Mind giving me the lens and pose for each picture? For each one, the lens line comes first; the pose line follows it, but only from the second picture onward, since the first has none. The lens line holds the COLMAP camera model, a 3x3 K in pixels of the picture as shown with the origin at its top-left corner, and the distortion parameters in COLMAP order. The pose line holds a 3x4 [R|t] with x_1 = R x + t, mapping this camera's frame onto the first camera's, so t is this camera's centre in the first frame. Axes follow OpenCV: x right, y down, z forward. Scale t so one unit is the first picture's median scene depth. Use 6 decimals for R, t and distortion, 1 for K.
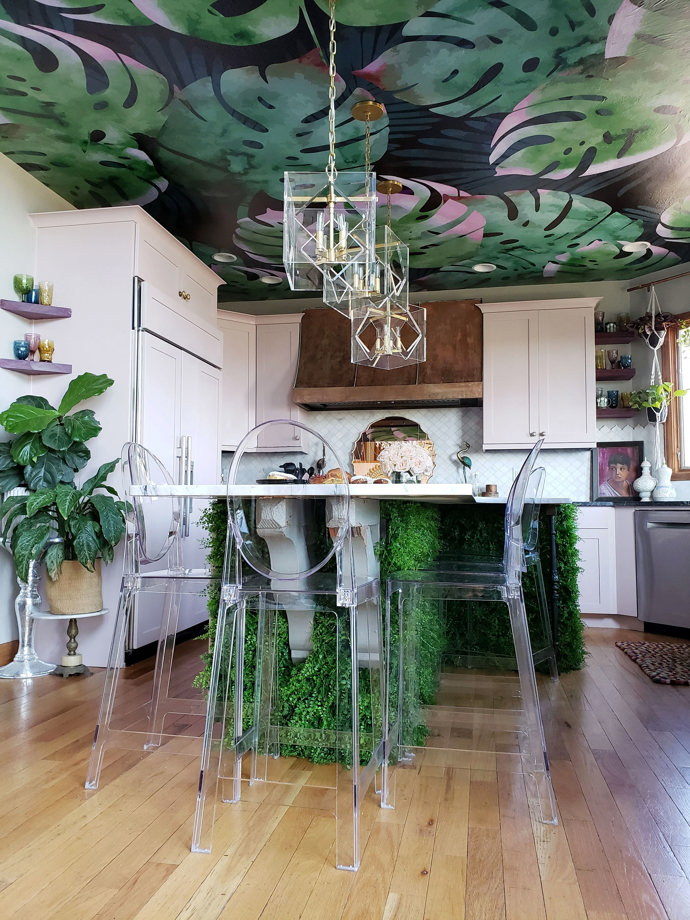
lens RADIAL K [[722.2, 0, 345.0], [0, 722.2, 460.0], [0, 0, 1]] dist [0.151301, -0.310159]
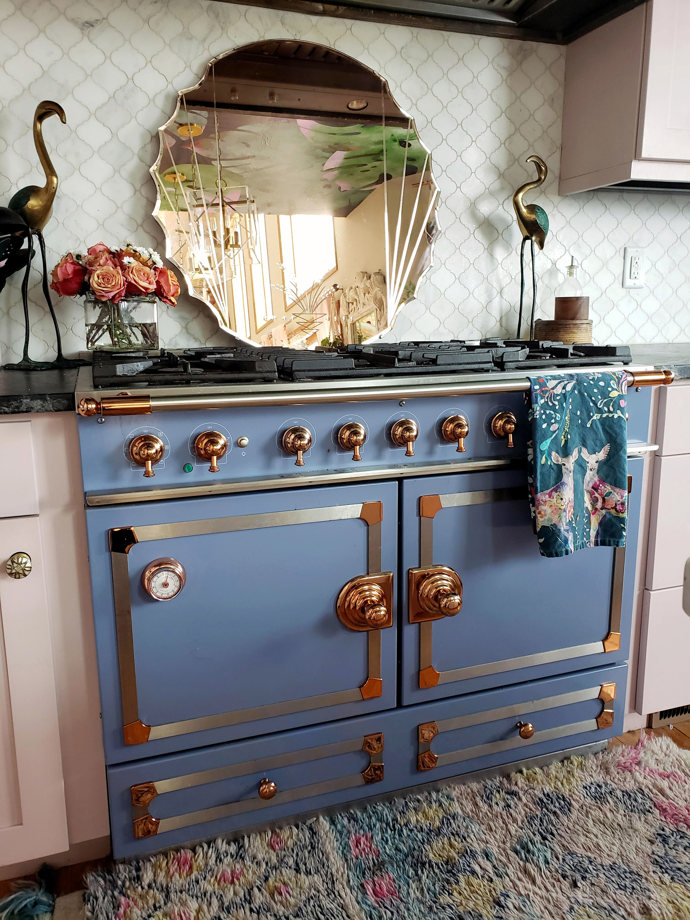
lens RADIAL K [[722.2, 0, 345.0], [0, 722.2, 460.0], [0, 0, 1]] dist [0.151301, -0.310159]
pose [[0.862952, -0.116847, 0.491590, -0.072413], [-0.021810, 0.963374, 0.267273, 0.017904], [-0.504815, -0.241366, 0.828797, 0.739262]]
